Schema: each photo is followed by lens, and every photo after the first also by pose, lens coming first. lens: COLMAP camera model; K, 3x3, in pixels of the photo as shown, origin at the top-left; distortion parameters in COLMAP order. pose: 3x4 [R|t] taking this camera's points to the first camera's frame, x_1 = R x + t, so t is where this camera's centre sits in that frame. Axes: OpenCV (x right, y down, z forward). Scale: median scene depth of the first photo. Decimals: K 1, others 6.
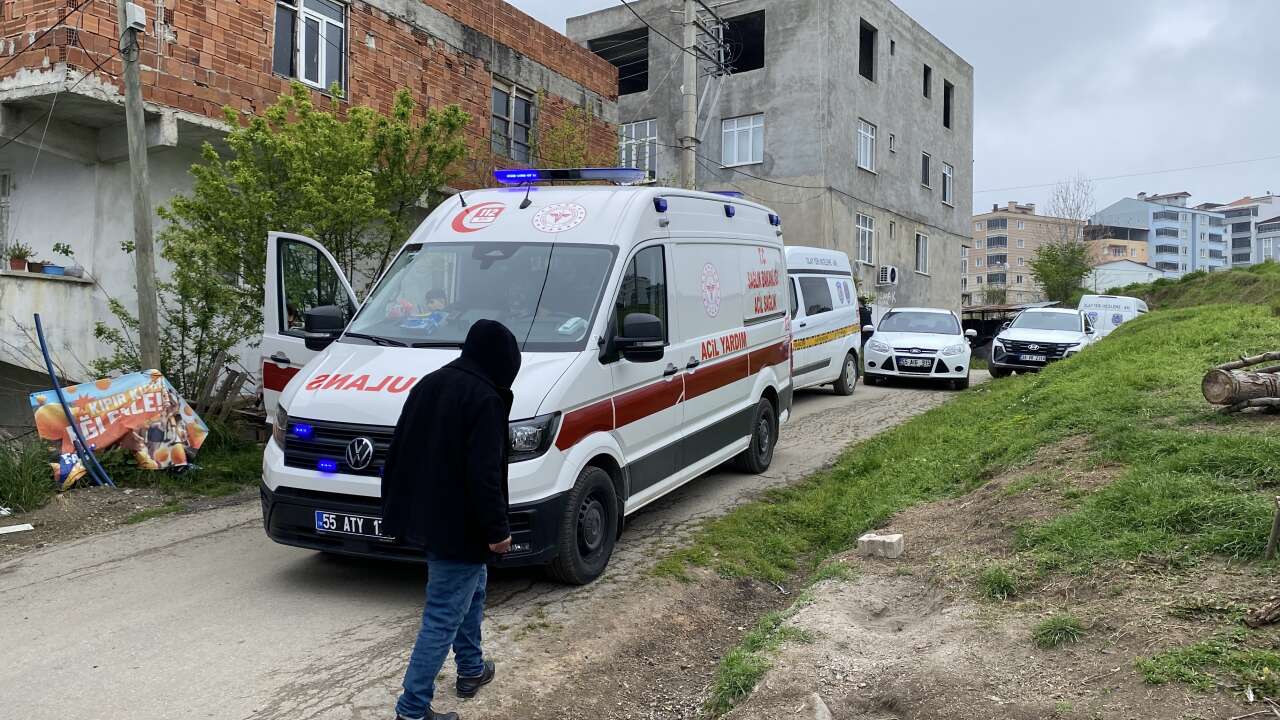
lens RADIAL K [[1077.7, 0, 639.2], [0, 1077.7, 356.9], [0, 0, 1]] dist [0.046854, -0.039419]
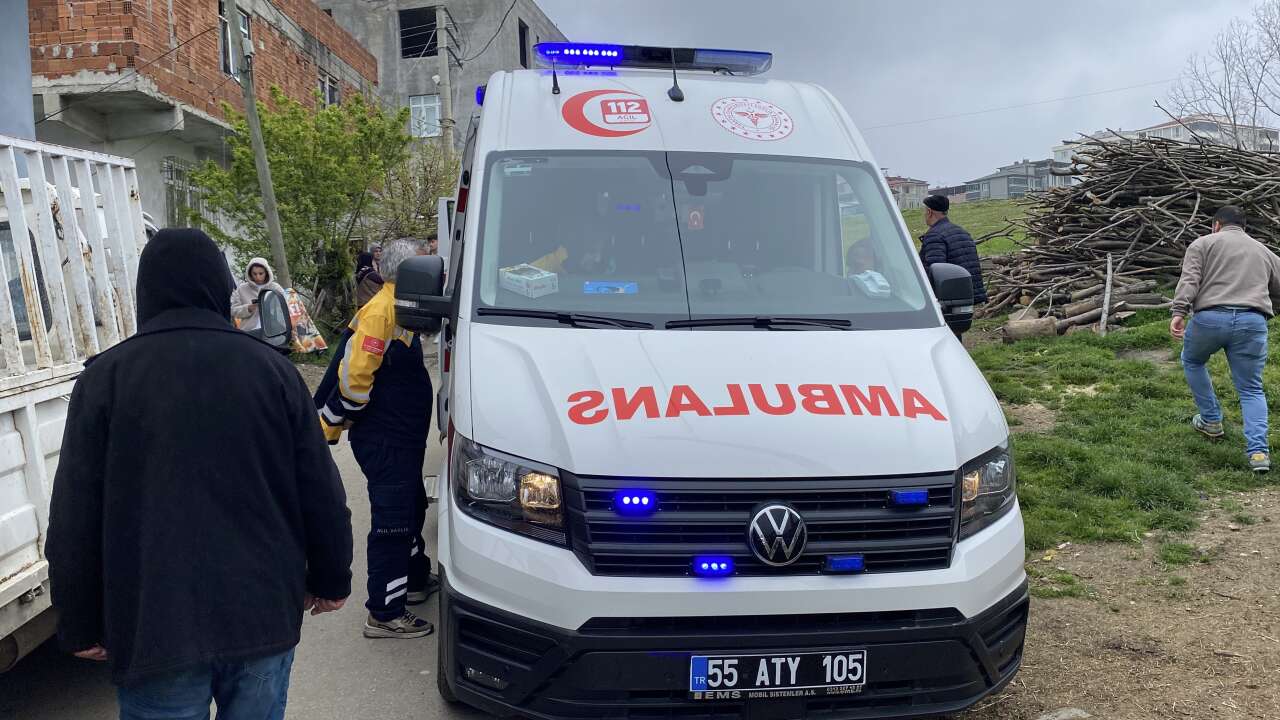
lens RADIAL K [[1077.7, 0, 640.9], [0, 1077.7, 361.7], [0, 0, 1]] dist [0.046854, -0.039419]
pose [[0.910127, -0.061777, 0.409697, -0.476596], [0.044671, 0.997689, 0.051203, 0.044069], [-0.411913, -0.028300, 0.910784, -0.438842]]
